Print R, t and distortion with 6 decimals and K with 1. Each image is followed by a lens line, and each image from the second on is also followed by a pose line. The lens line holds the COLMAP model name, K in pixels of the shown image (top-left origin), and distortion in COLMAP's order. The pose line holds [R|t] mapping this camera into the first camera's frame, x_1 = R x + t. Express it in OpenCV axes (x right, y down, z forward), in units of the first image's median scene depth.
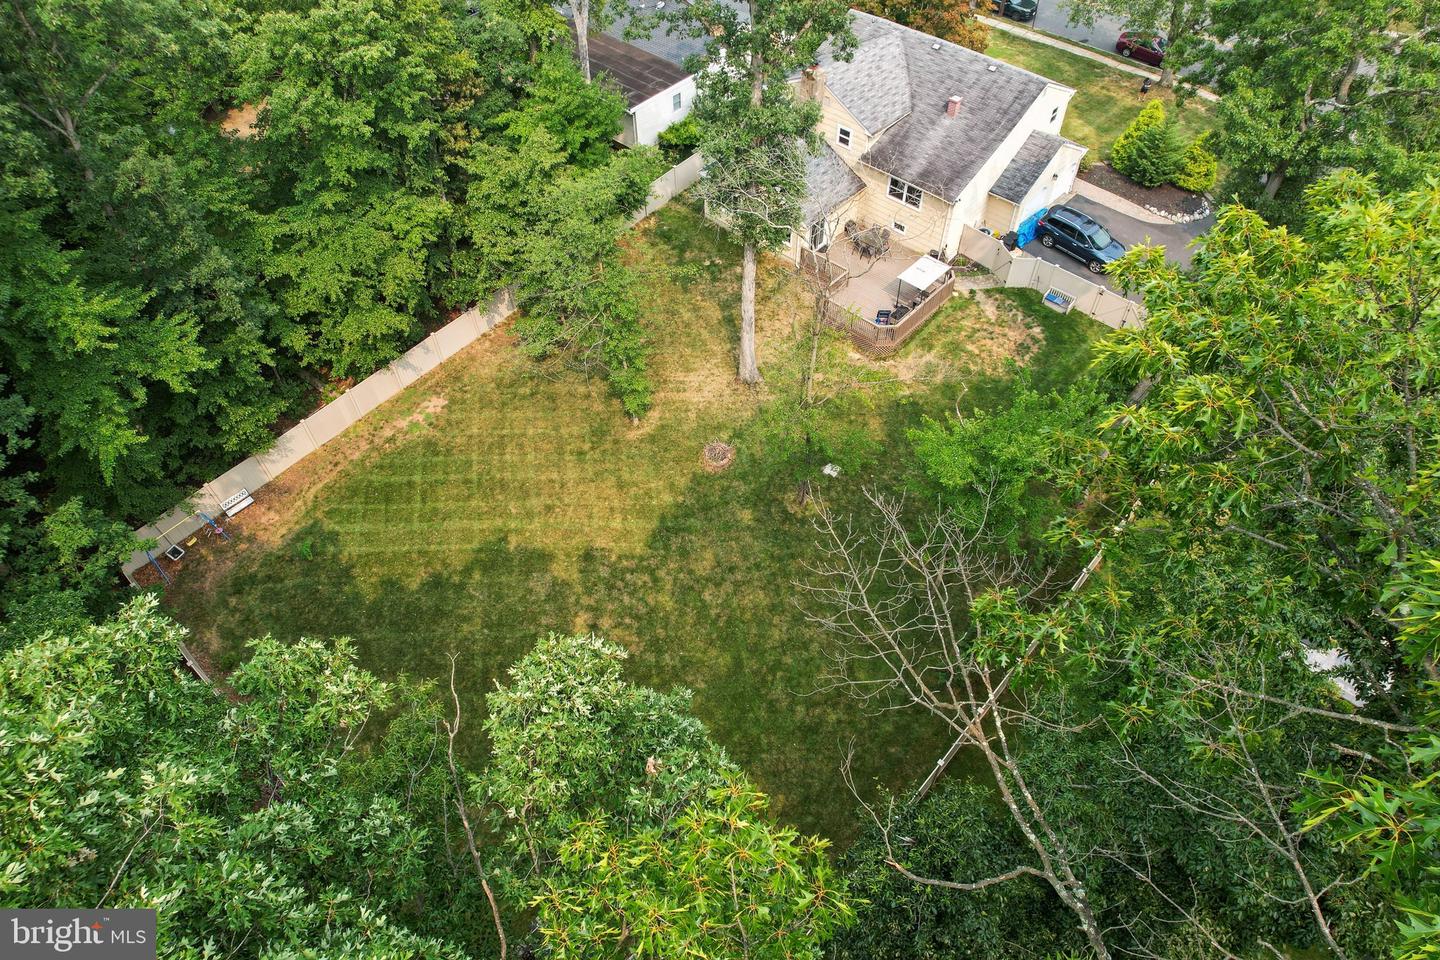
lens RADIAL K [[933.6, 0, 723.4], [0, 933.6, 467.4], [0, 0, 1]] dist [-0.063189, 0.050369]
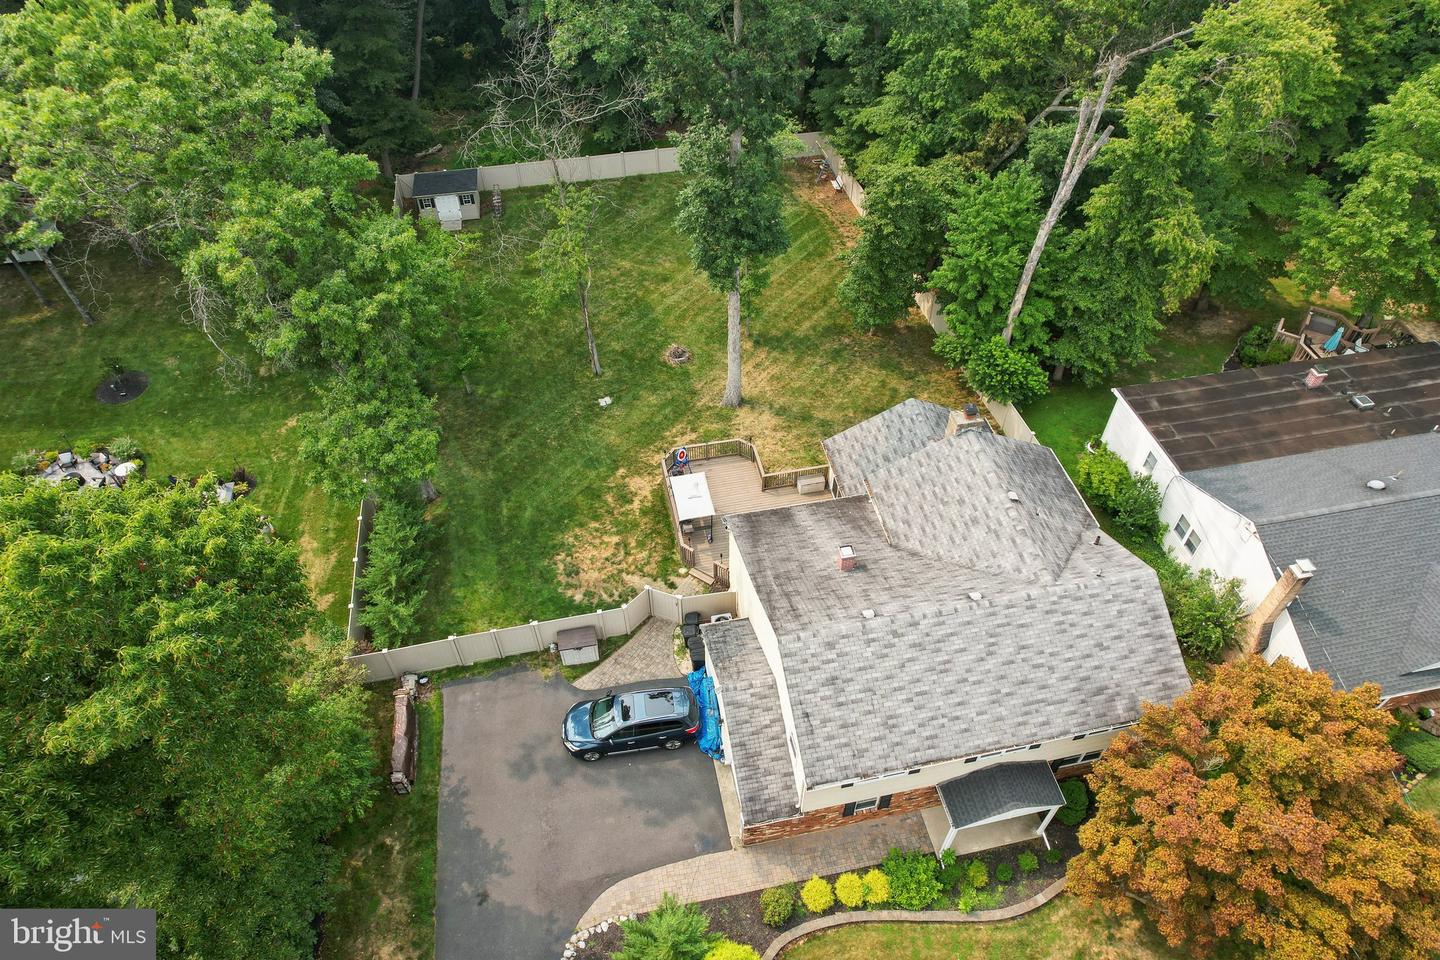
lens RADIAL K [[933.6, 0, 721.6], [0, 933.6, 479.0], [0, 0, 1]] dist [-0.063189, 0.050369]
pose [[-0.593070, 0.593469, -0.544116, 0.629615], [-0.612034, 0.106799, 0.783586, -0.862349], [0.523146, 0.797739, 0.299884, 0.700724]]
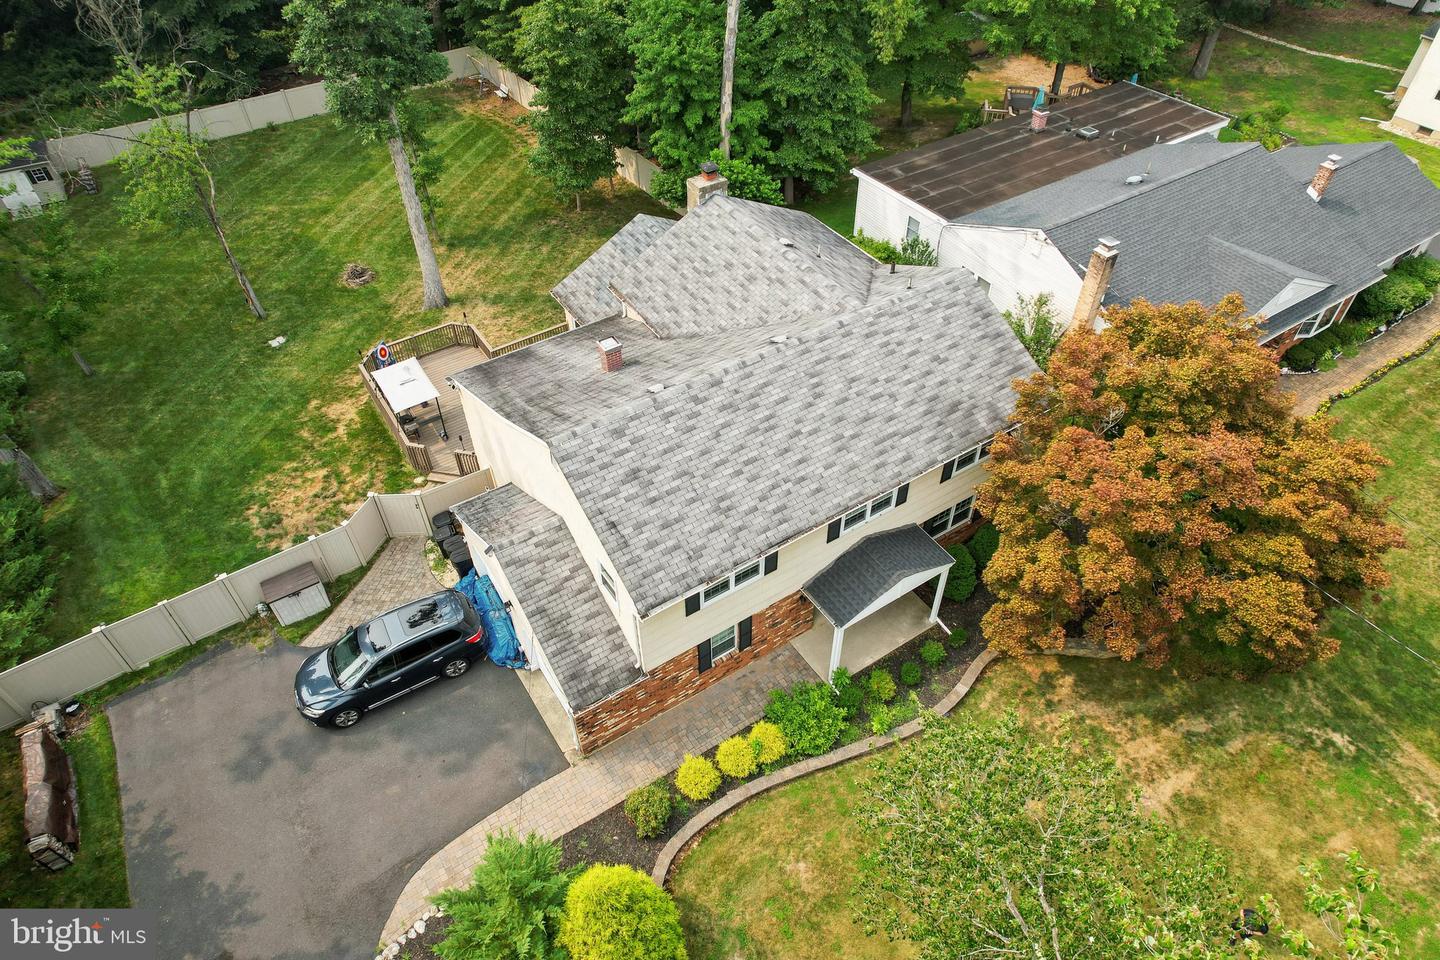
lens RADIAL K [[933.6, 0, 726.0], [0, 933.6, 472.0], [0, 0, 1]] dist [-0.063189, 0.050369]
pose [[-0.253975, 0.678281, -0.689516, 0.631191], [-0.731320, 0.331877, 0.595842, -0.721647], [0.632983, 0.655586, 0.411752, 0.862575]]
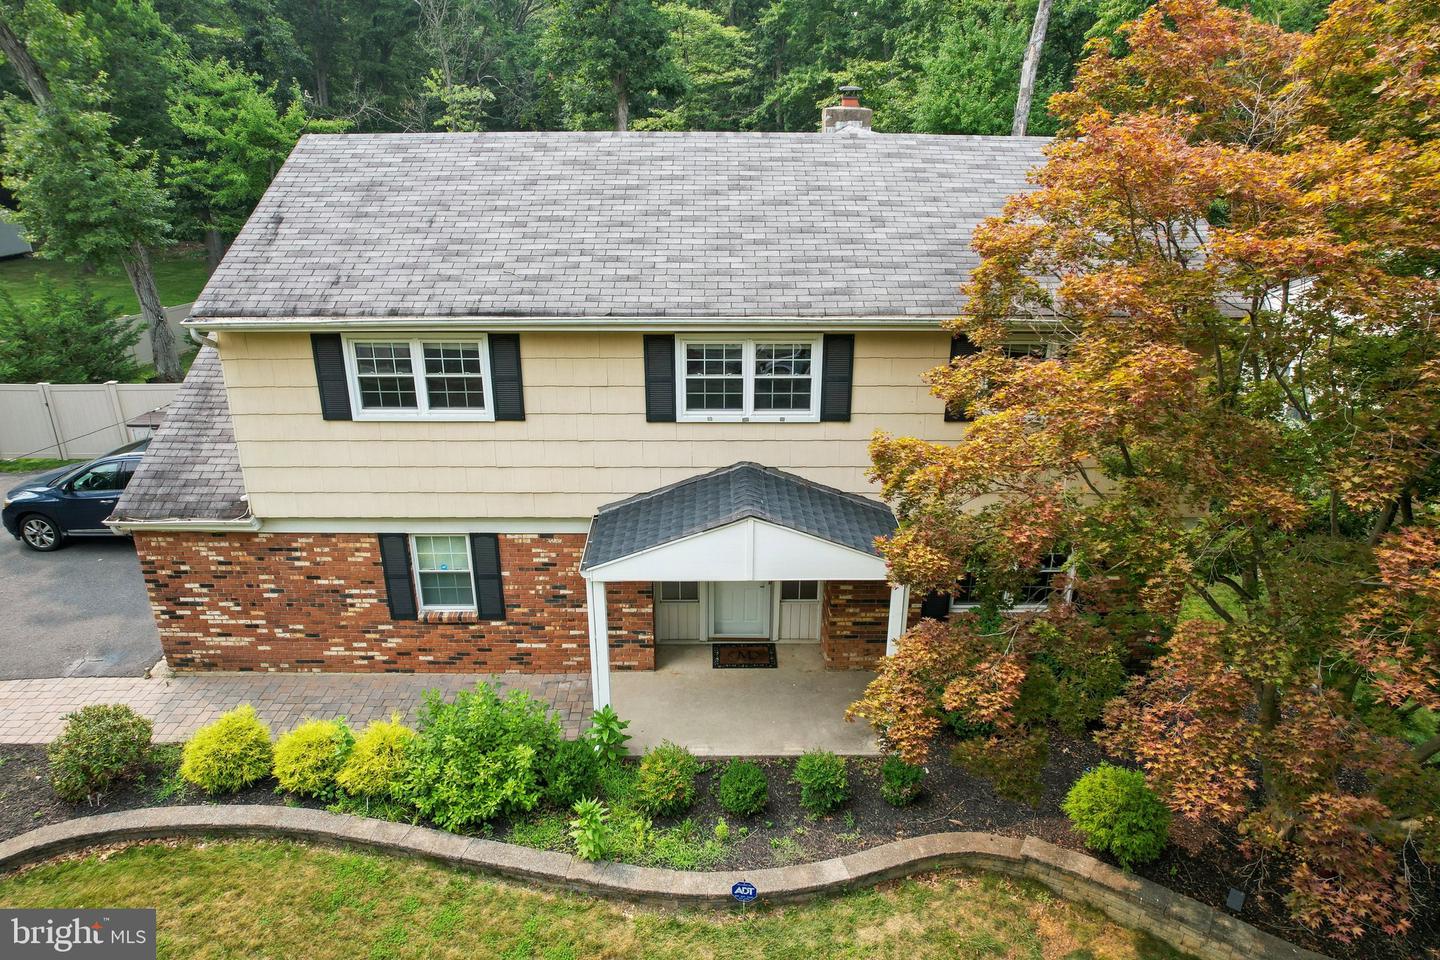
lens RADIAL K [[933.6, 0, 714.0], [0, 933.6, 470.1], [0, 0, 1]] dist [-0.063189, 0.050369]
pose [[-0.740956, 0.240428, -0.627039, 0.456710], [-0.513330, 0.399240, 0.759671, -0.651345], [0.432986, 0.884761, -0.172400, 1.174432]]
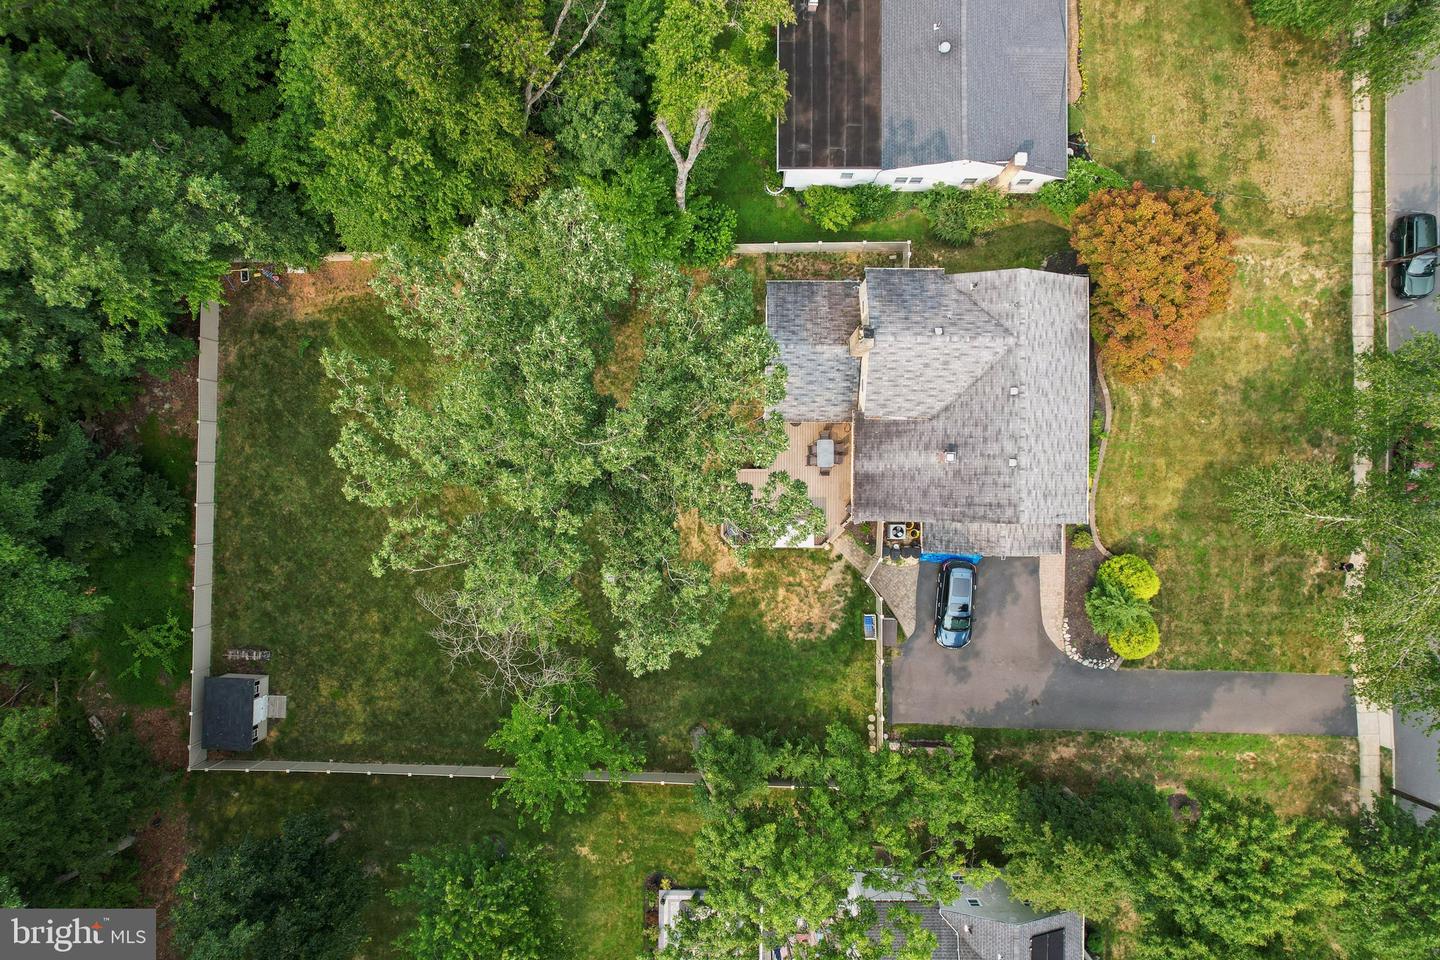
lens RADIAL K [[933.6, 0, 740.4], [0, 933.6, 483.5], [0, 0, 1]] dist [-0.063189, 0.050369]
pose [[0.663780, 0.747915, -0.004258, 0.128468], [-0.573196, 0.512356, 0.639482, -0.875506], [0.480460, -0.422035, 0.768795, 0.123788]]
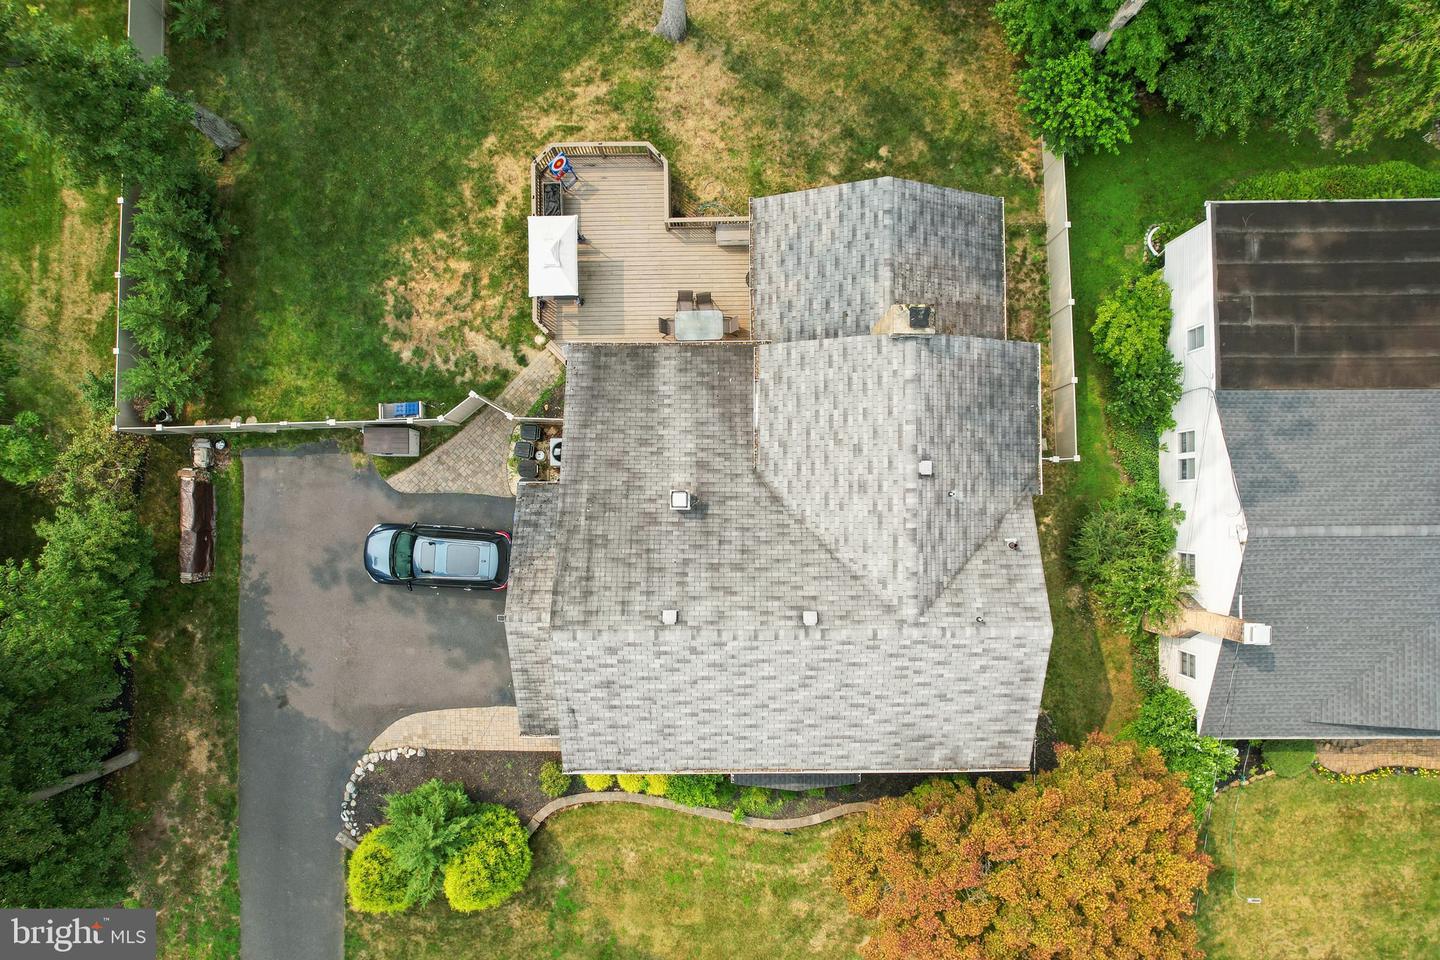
lens RADIAL K [[933.6, 0, 715.3], [0, 933.6, 527.8], [0, 0, 1]] dist [-0.063189, 0.050369]
pose [[-0.736897, 0.675842, 0.014835, 0.237803], [-0.510278, -0.570501, 0.643541, -0.736202], [0.443395, 0.466653, 0.765268, 0.617486]]
